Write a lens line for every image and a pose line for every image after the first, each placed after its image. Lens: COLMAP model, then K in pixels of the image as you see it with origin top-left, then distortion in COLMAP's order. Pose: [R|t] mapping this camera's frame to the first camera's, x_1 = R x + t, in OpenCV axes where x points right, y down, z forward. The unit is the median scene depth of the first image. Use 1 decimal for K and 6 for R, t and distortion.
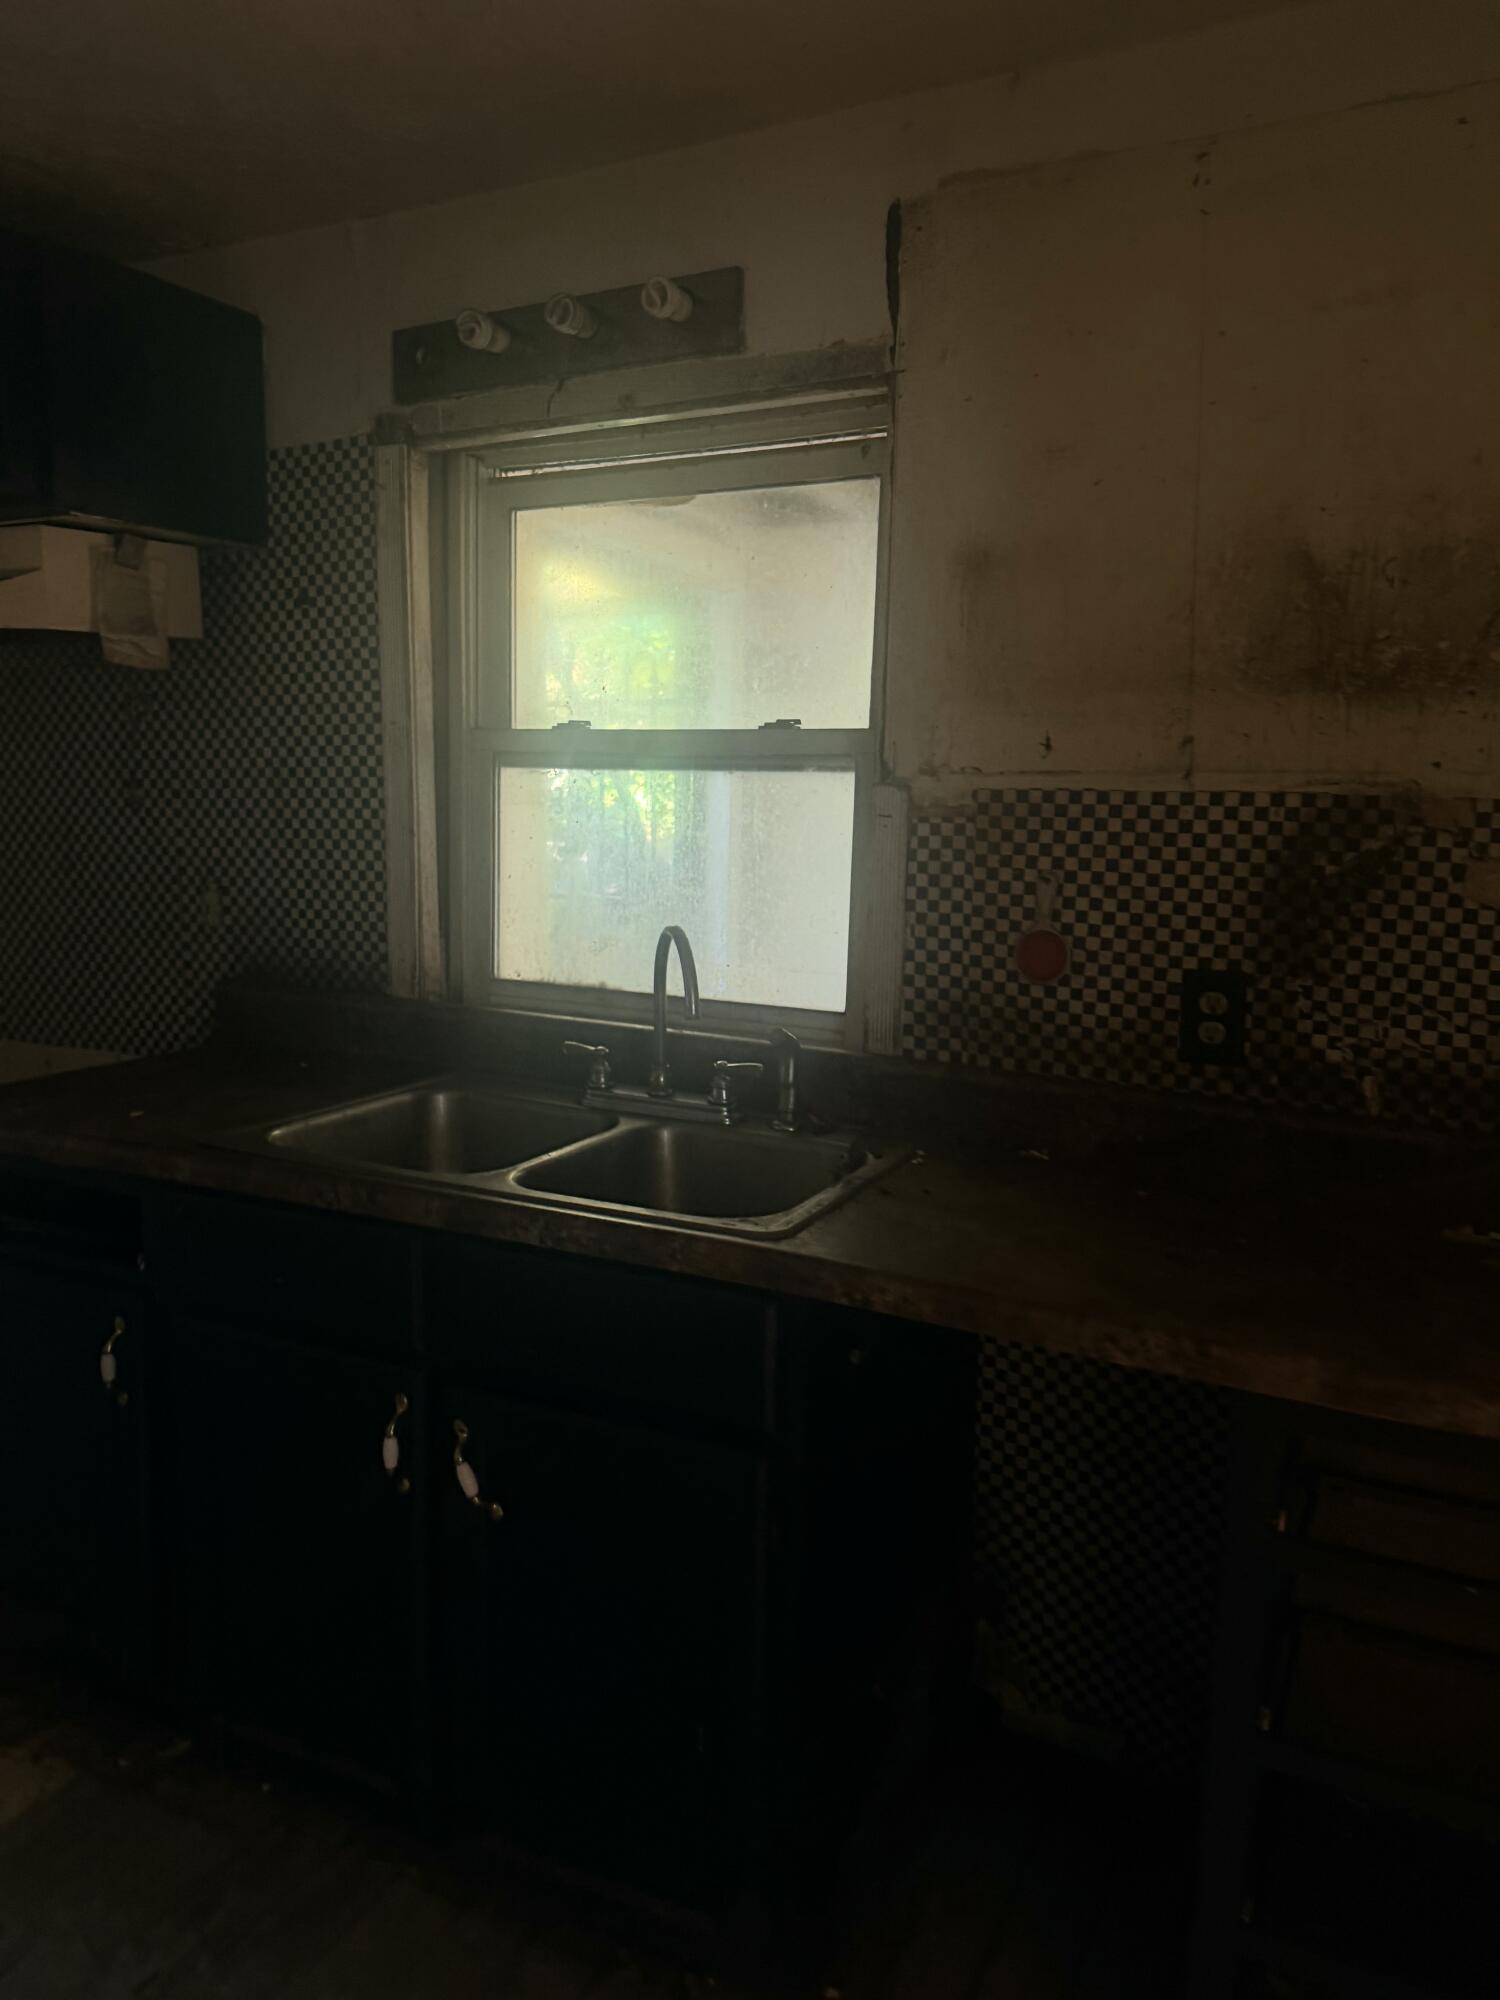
lens RADIAL K [[1419.6, 0, 750.0], [0, 1419.6, 1000.0], [0, 0, 1]] dist [0.105683, -0.168726]
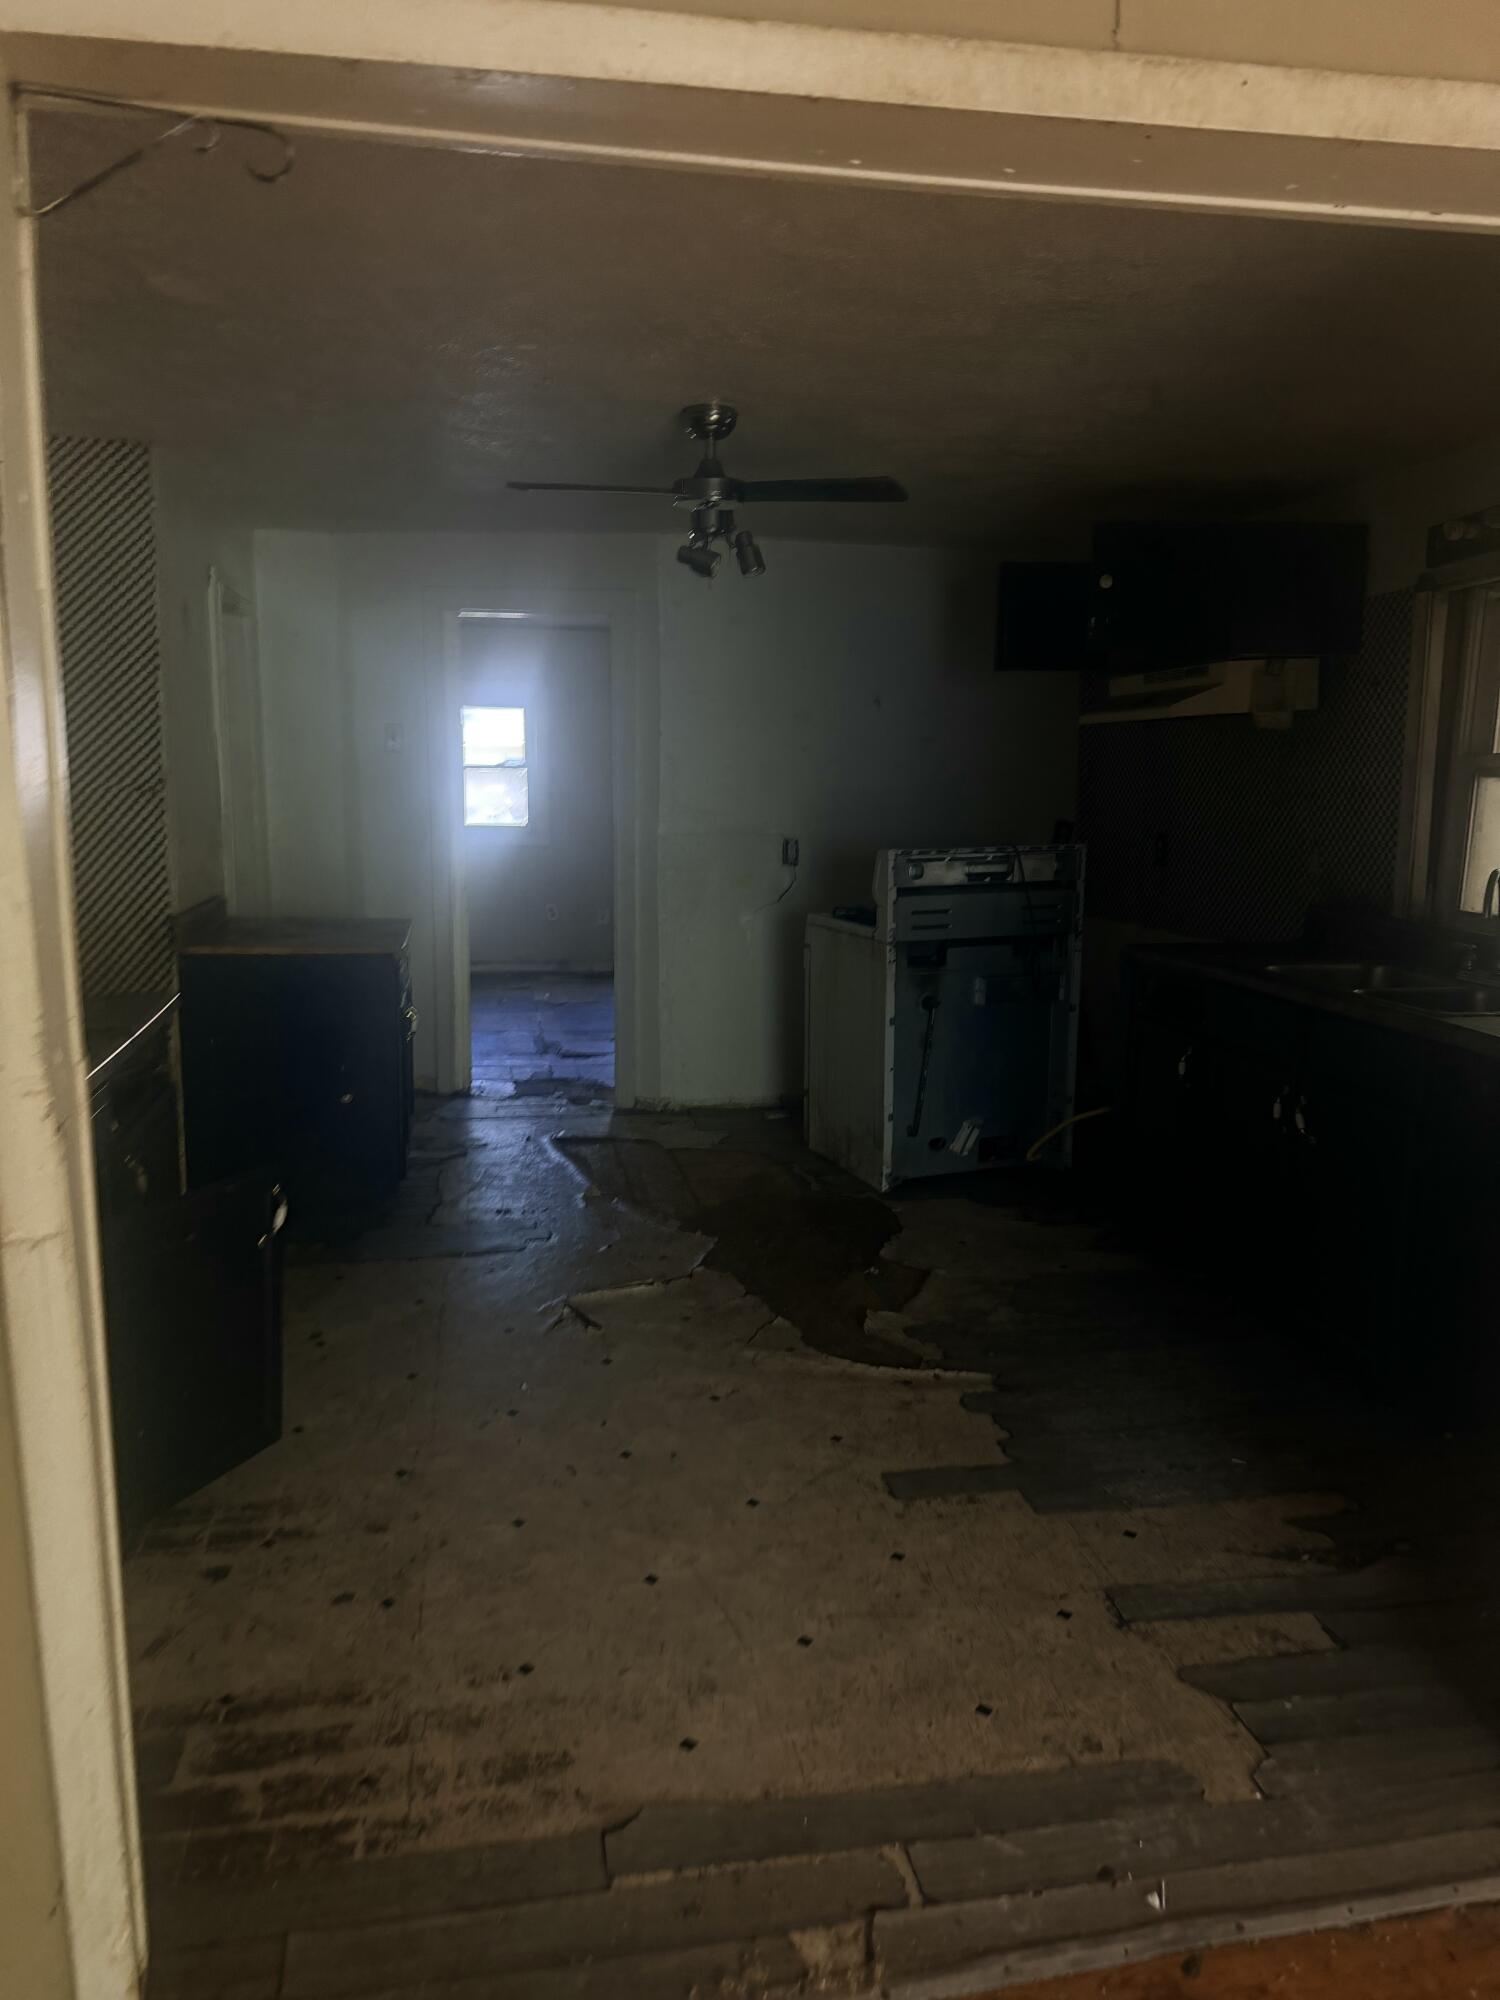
lens RADIAL K [[1419.6, 0, 750.0], [0, 1419.6, 1000.0], [0, 0, 1]] dist [0.105683, -0.168726]
pose [[0.621029, 0.111993, -0.775745, 0.627262], [-0.110403, 0.992370, 0.054883, 0.086931], [0.775973, 0.051561, 0.628655, -0.660601]]
